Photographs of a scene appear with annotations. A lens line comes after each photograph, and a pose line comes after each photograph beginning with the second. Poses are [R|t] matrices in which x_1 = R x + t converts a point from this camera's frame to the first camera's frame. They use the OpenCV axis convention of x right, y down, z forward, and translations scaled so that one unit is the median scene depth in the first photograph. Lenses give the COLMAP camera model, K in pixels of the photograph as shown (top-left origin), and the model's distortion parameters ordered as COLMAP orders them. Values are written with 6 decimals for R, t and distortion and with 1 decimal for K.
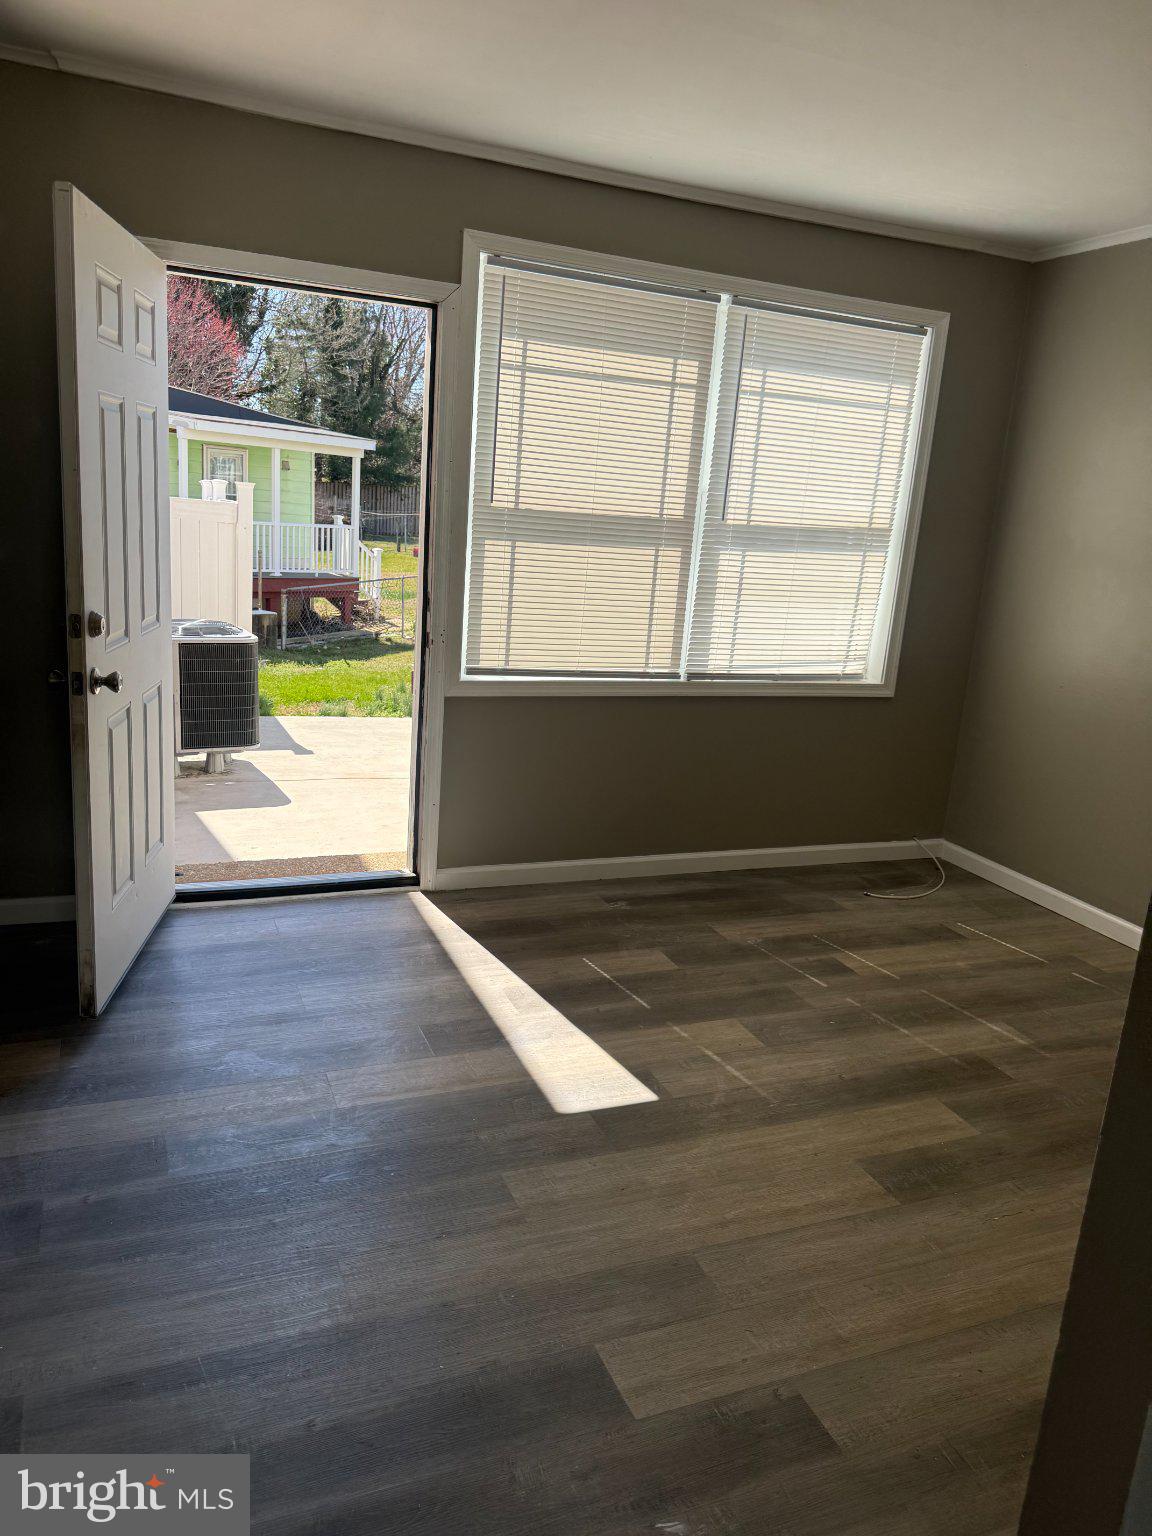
lens RADIAL K [[1074.0, 0, 581.2], [0, 1074.0, 772.4], [0, 0, 1]] dist [0.202627, -0.364373]
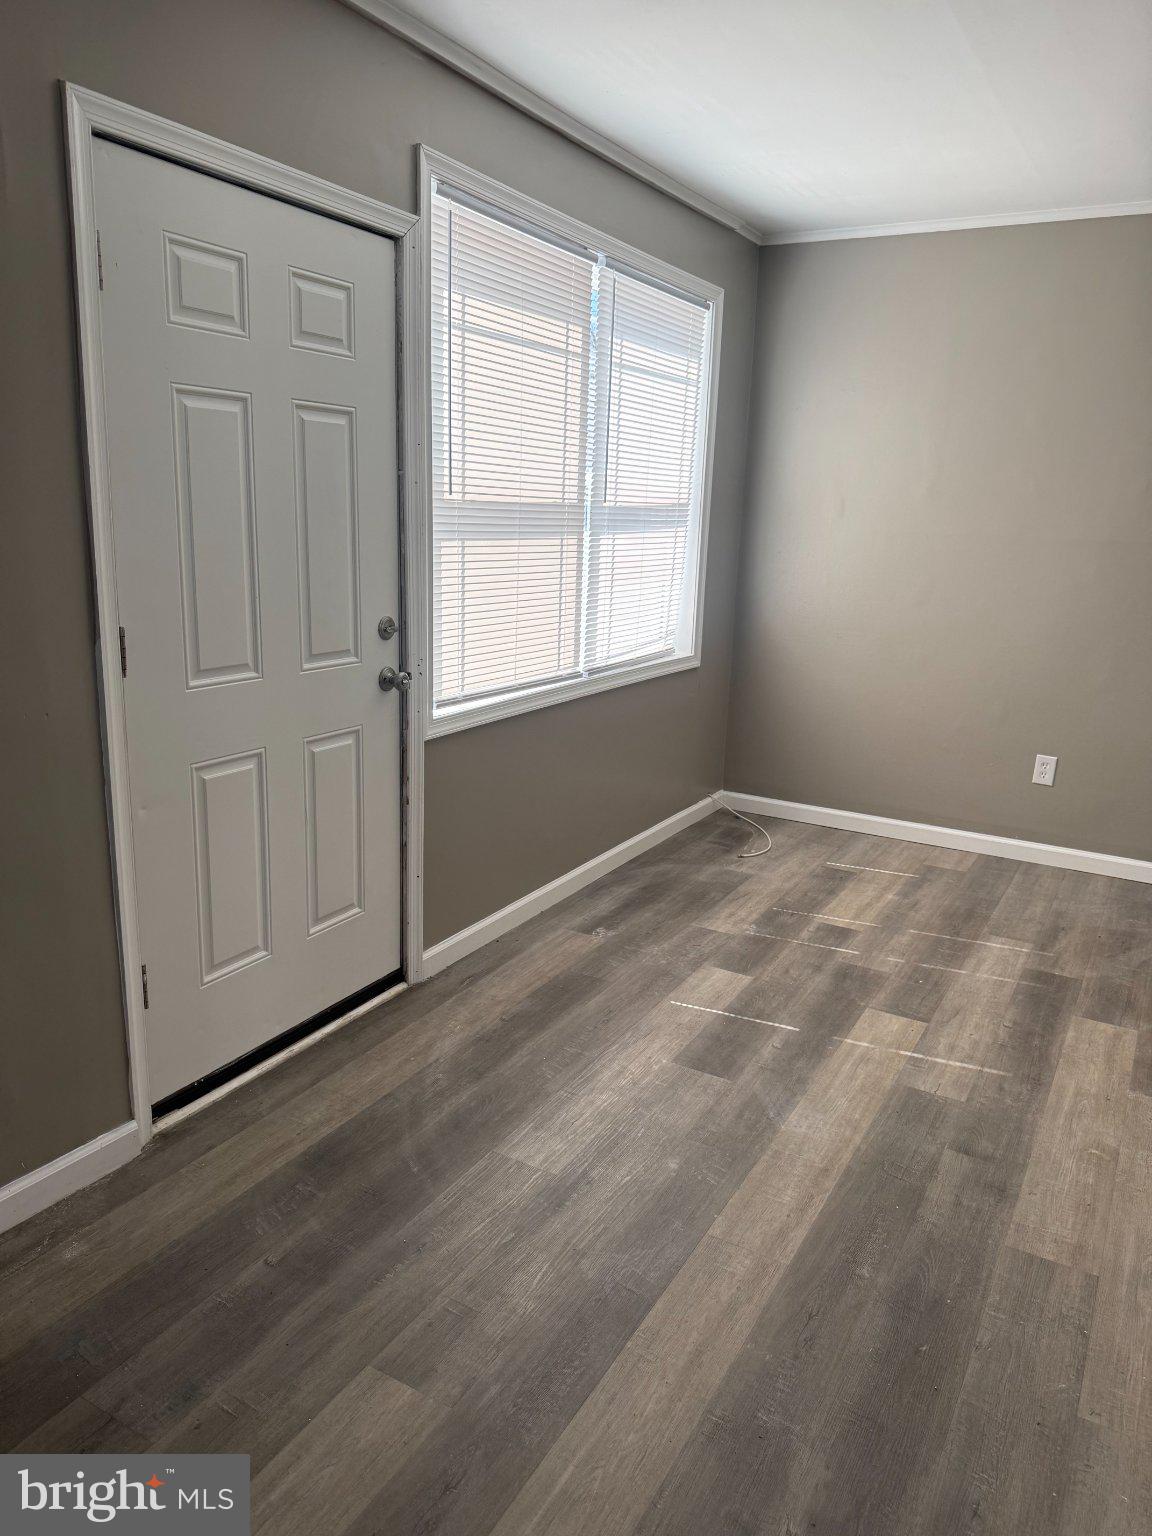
lens RADIAL K [[1074.0, 0, 581.2], [0, 1074.0, 772.4], [0, 0, 1]] dist [0.202627, -0.364373]
pose [[0.782144, -0.194178, 0.592069, -0.497701], [0.168937, 0.980696, 0.098462, -0.103798], [-0.599759, 0.023011, 0.799850, 0.283826]]
